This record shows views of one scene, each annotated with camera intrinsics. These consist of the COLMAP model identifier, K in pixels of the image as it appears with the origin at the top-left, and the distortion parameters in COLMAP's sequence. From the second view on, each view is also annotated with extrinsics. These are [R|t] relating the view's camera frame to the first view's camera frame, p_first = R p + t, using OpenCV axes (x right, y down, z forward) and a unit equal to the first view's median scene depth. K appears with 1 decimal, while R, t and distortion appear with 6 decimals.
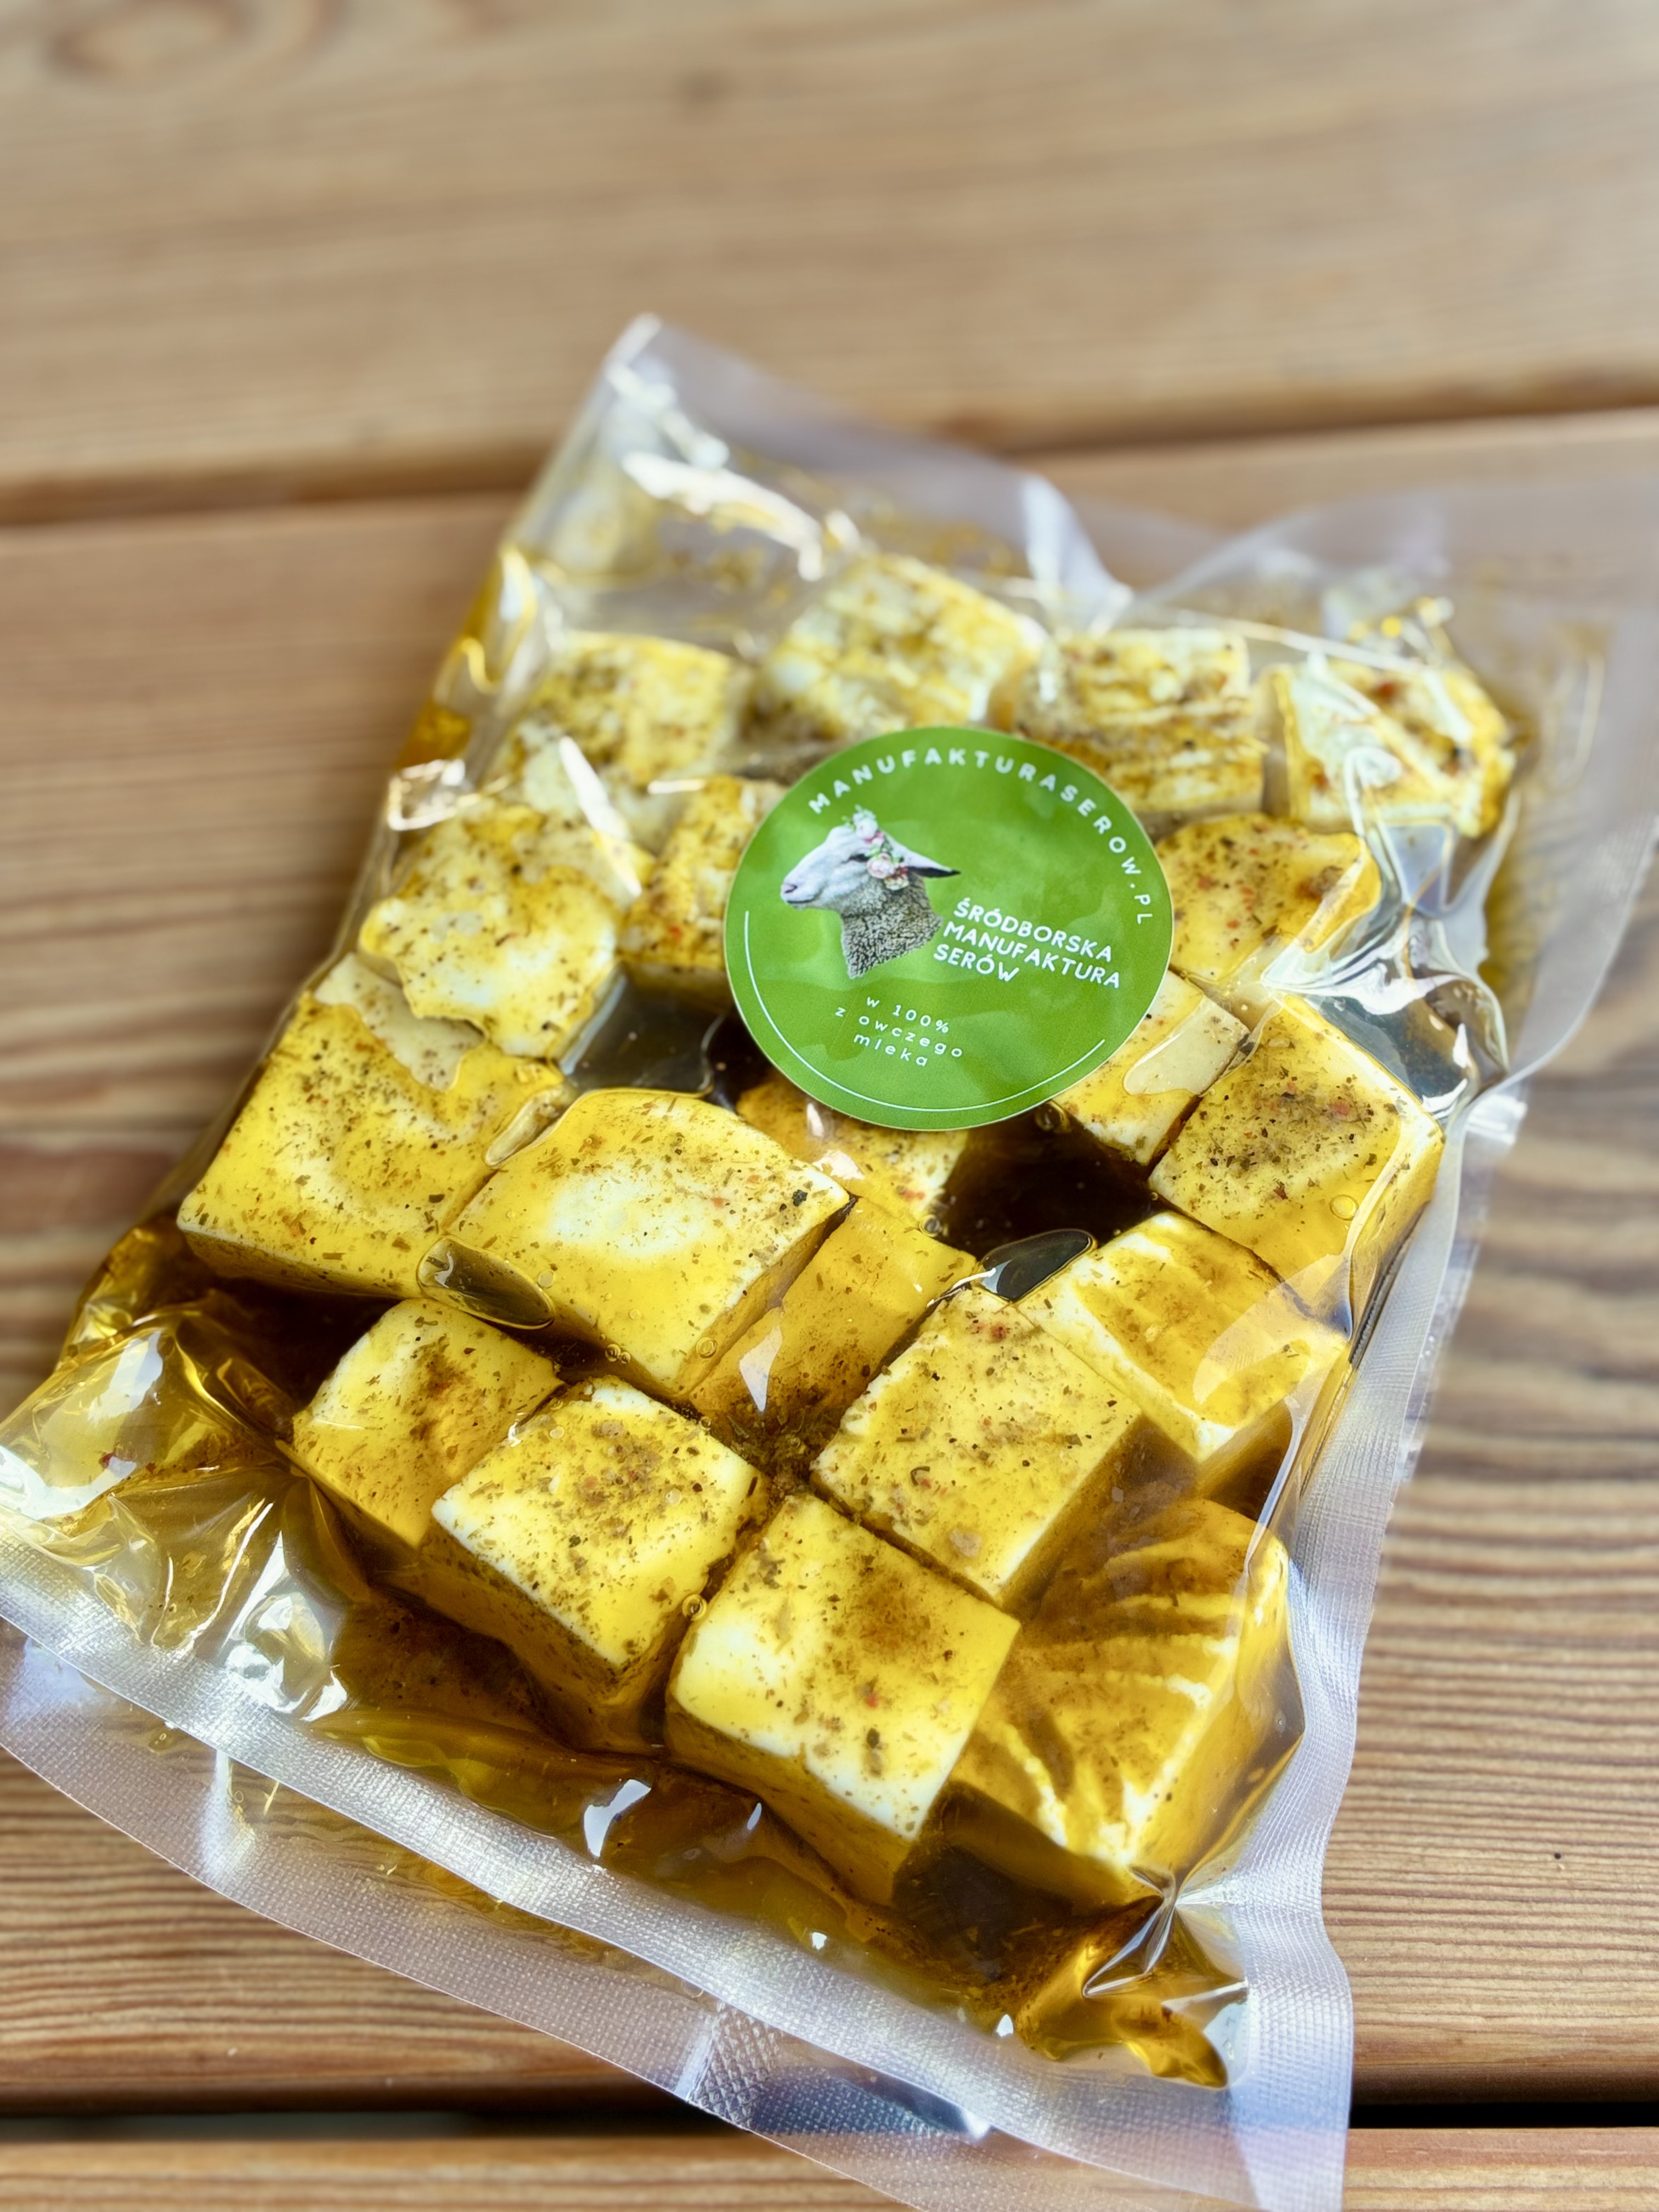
lens RADIAL K [[2289.4, 0, 816.7], [0, 2289.4, 1064.5], [0, 0, 1]] dist [0.226423, -1.061800]
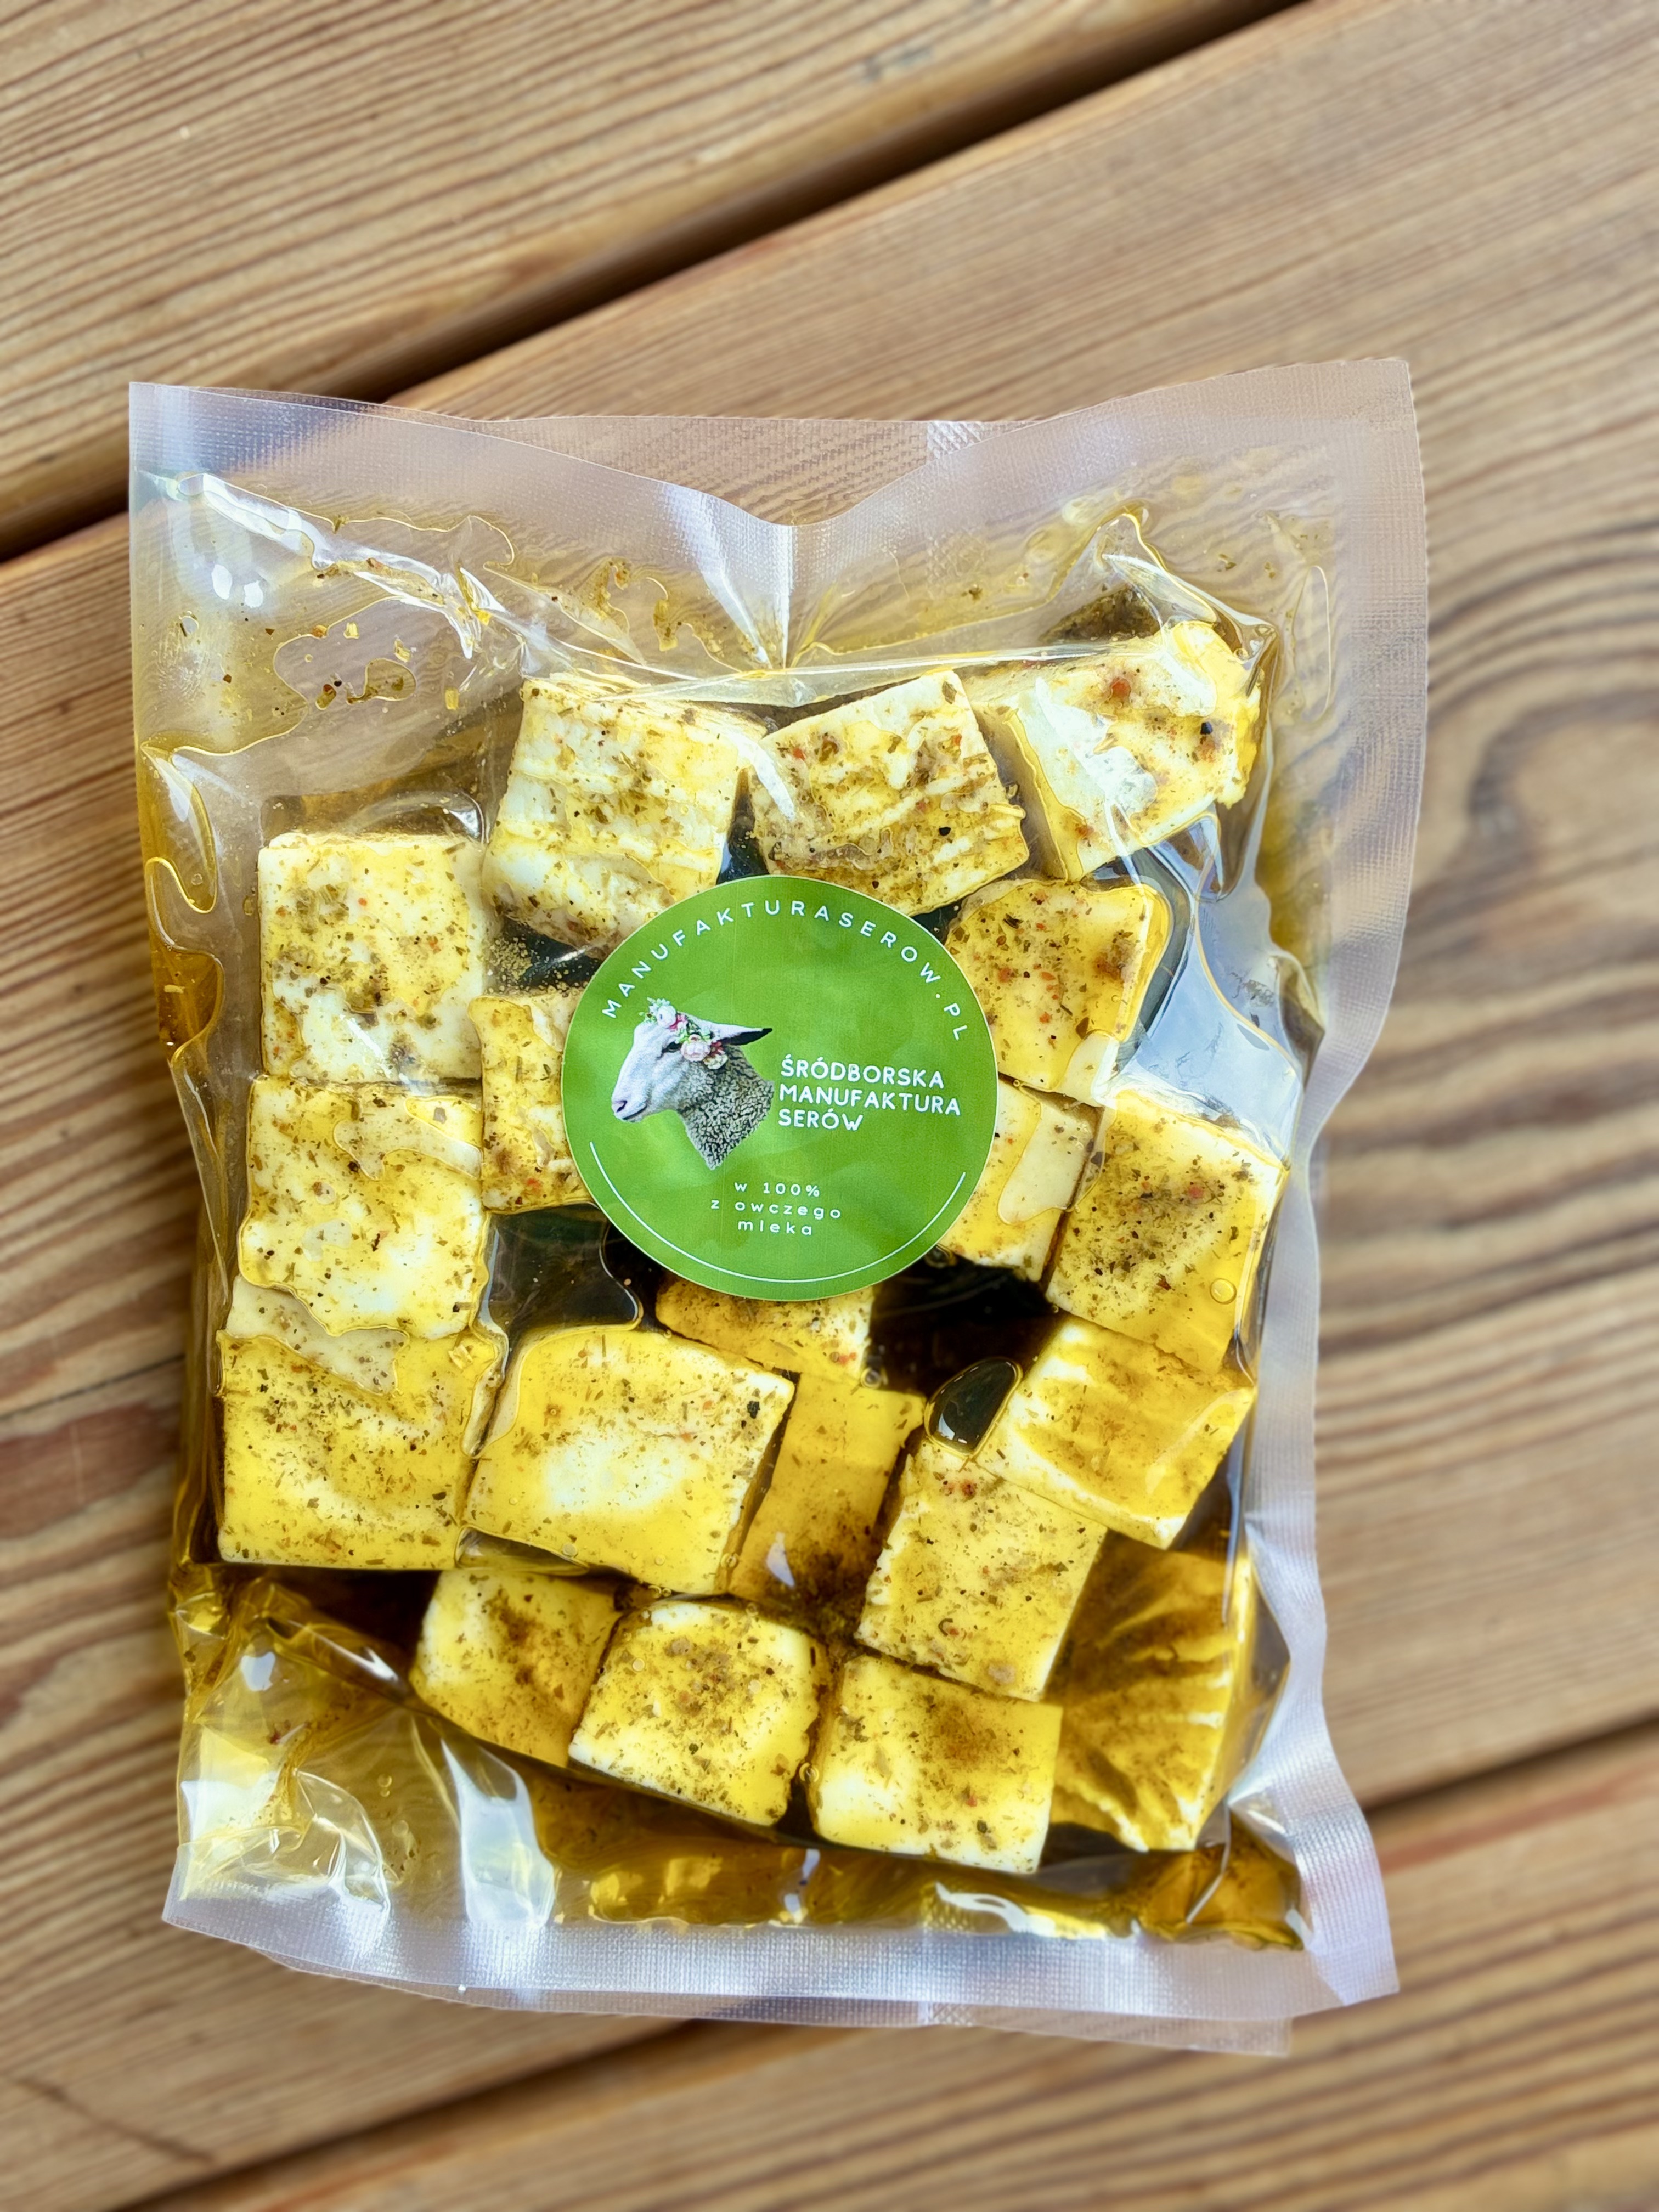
lens RADIAL K [[2289.4, 0, 816.7], [0, 2289.4, 1064.5], [0, 0, 1]] dist [0.226423, -1.061800]
pose [[0.932109, -0.360283, -0.036992, 0.122266], [0.312196, 0.747499, 0.586327, -0.710094], [-0.183593, -0.558070, 0.809229, 0.190612]]
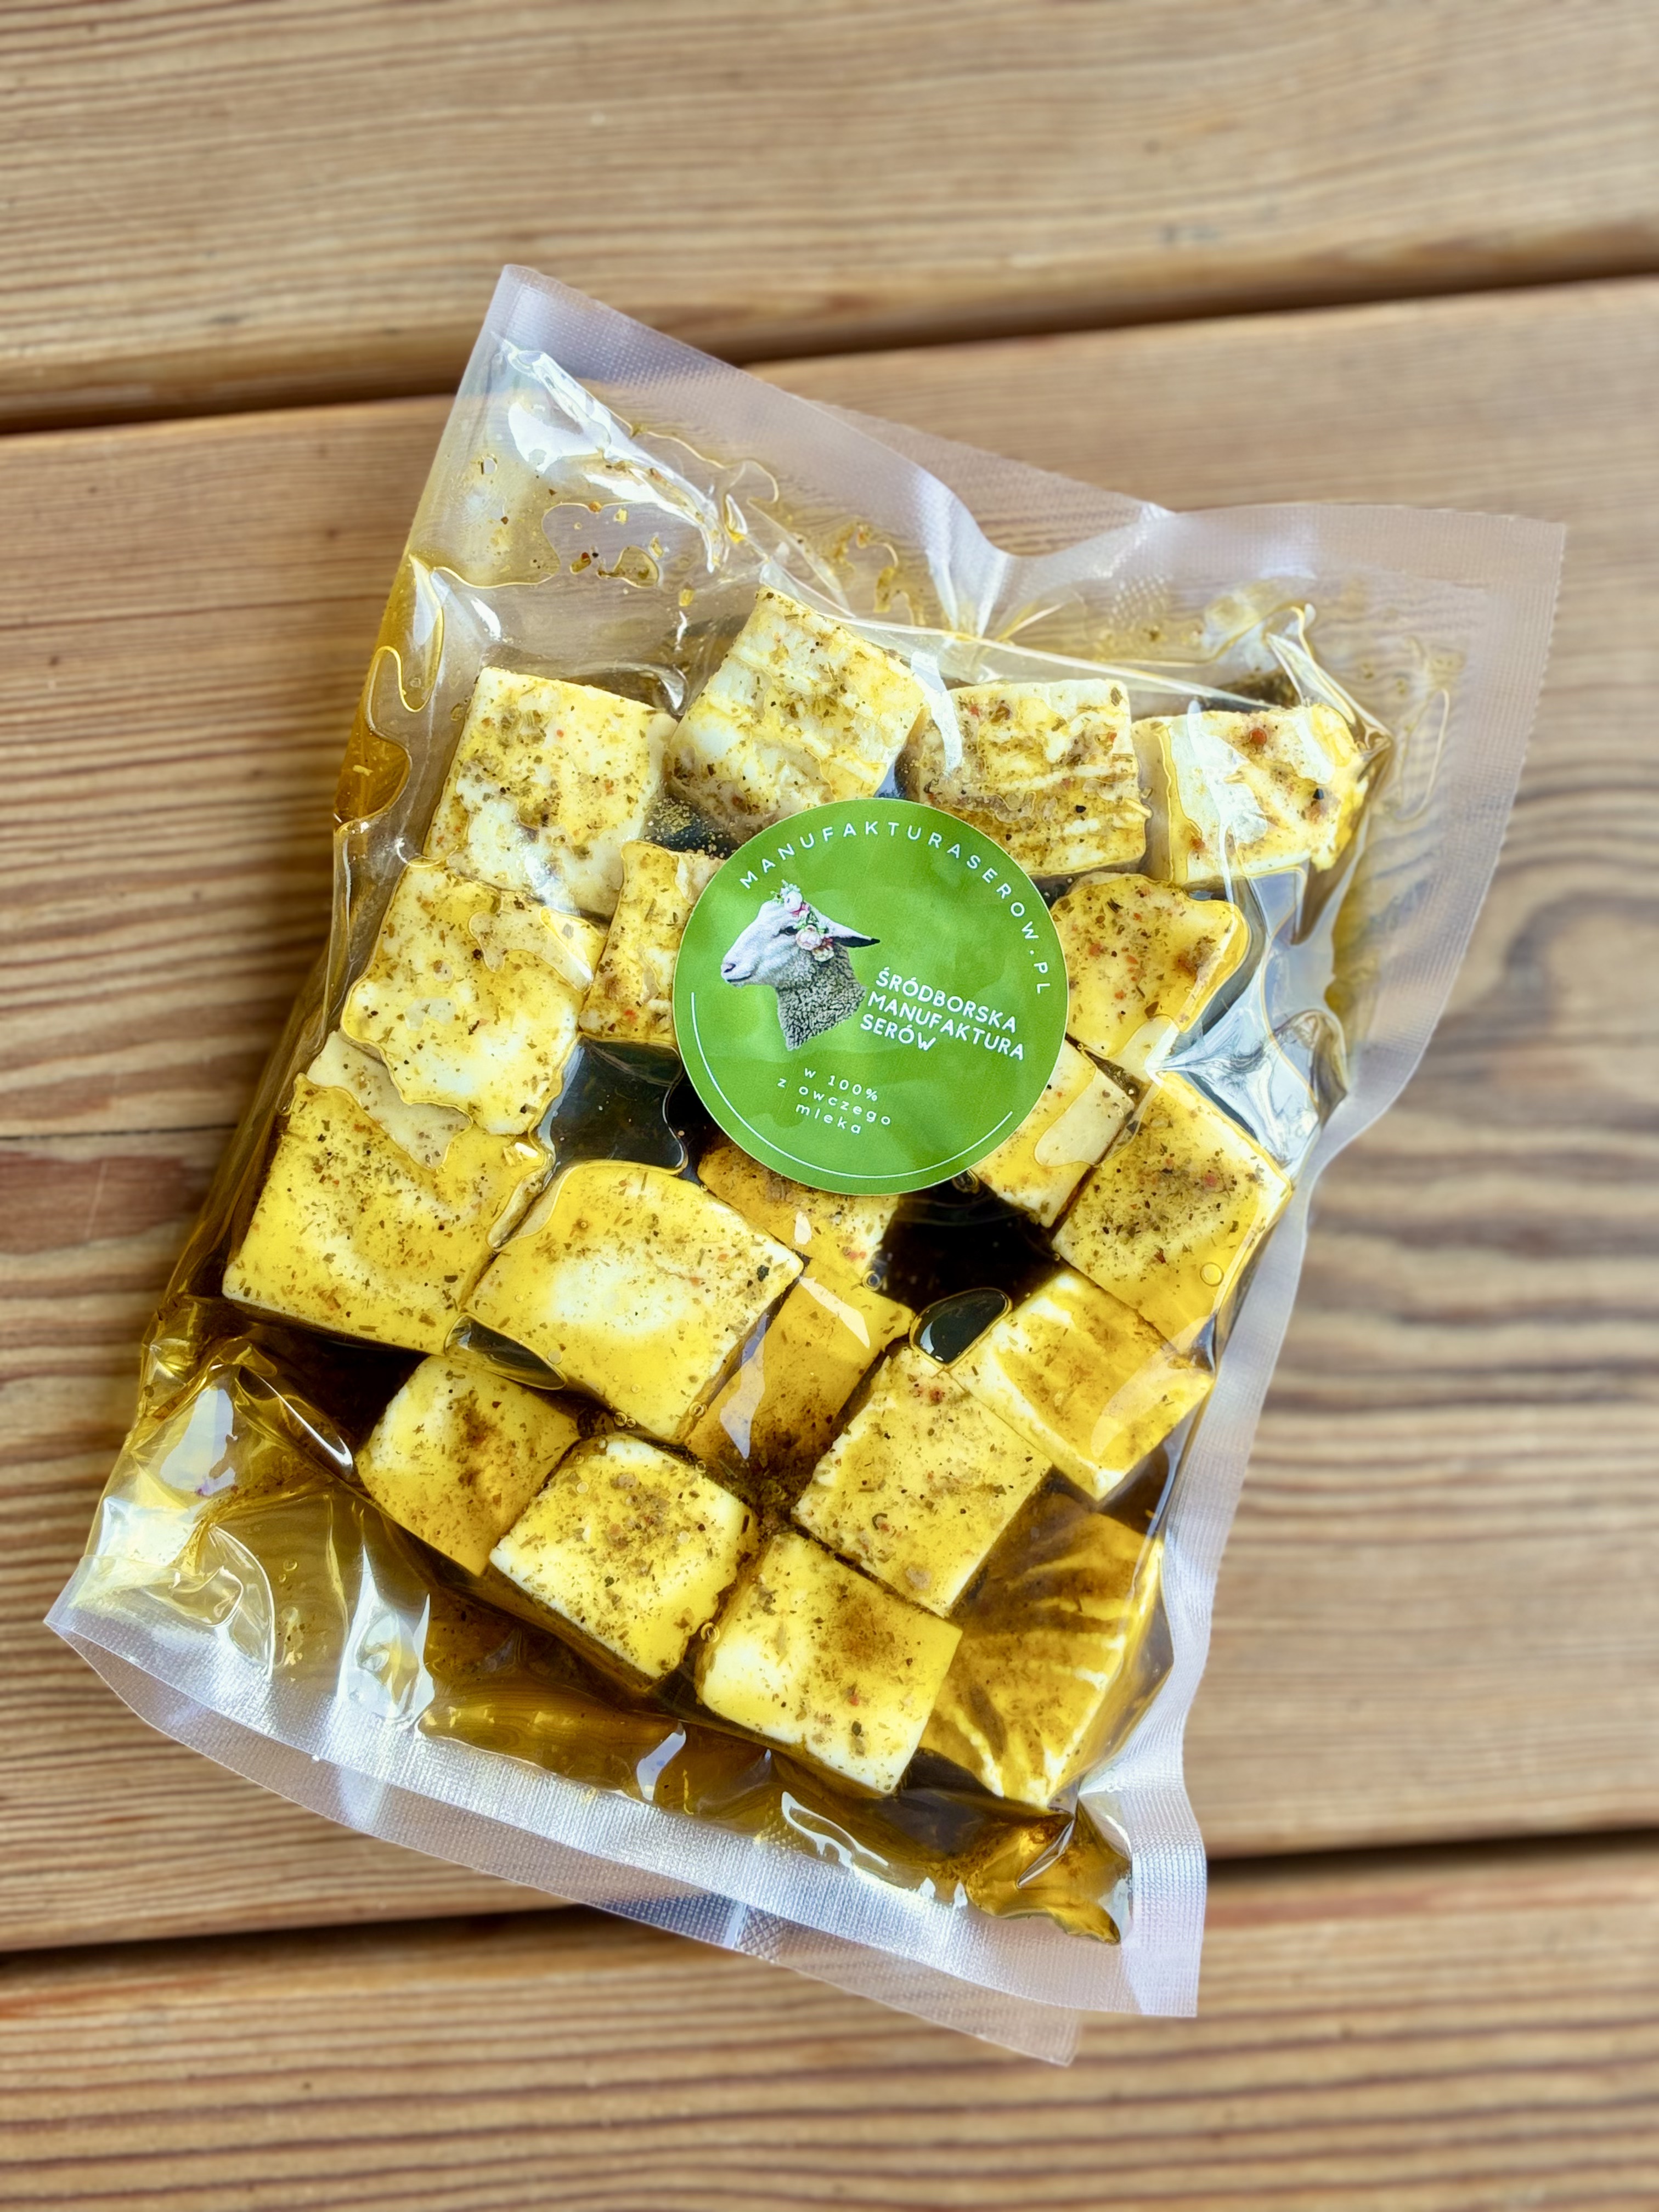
lens RADIAL K [[2289.4, 0, 816.7], [0, 2289.4, 1064.5], [0, 0, 1]] dist [0.226423, -1.061800]
pose [[0.994515, -0.076461, 0.071372, -0.056743], [0.039460, 0.906210, 0.420982, -0.543923], [-0.096867, -0.415856, 0.904257, -0.036849]]
